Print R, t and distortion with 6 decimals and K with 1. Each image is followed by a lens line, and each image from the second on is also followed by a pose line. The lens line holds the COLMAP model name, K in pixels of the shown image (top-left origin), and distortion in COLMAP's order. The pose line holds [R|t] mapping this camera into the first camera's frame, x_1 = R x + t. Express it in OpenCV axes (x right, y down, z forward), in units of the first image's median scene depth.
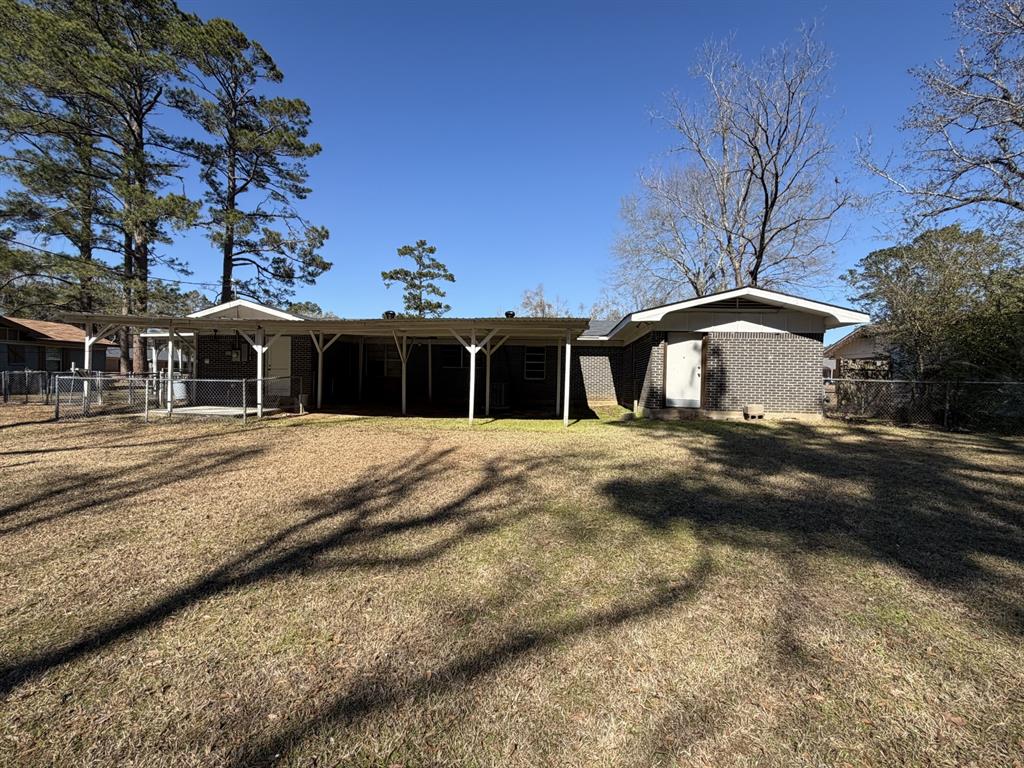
lens RADIAL K [[408.8, 0, 512.5], [0, 408.8, 388.0], [0, 0, 1]] dist [-0.011768, -0.000123]
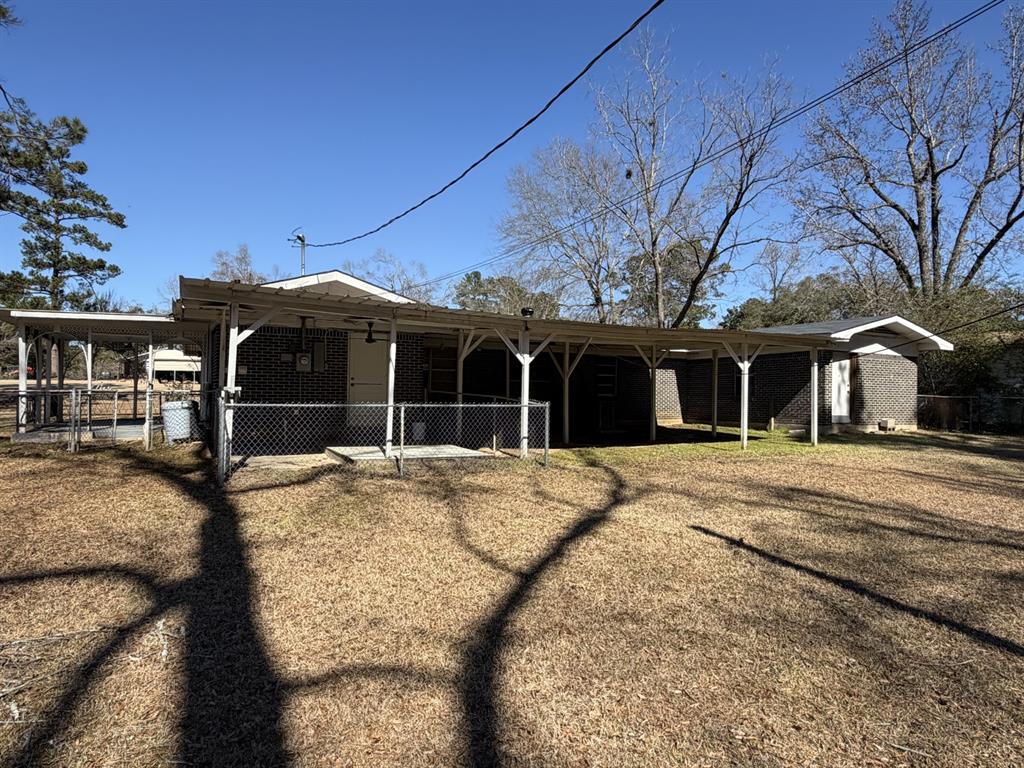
lens RADIAL K [[566.4, 0, 513.1], [0, 566.4, 383.6], [0, 0, 1]] dist [0.001664, 0.000818]
pose [[0.862741, 0.001296, 0.505644, -0.677163], [0.015188, 0.999479, -0.028475, -0.016178], [-0.505418, 0.032246, 0.862272, 0.105418]]
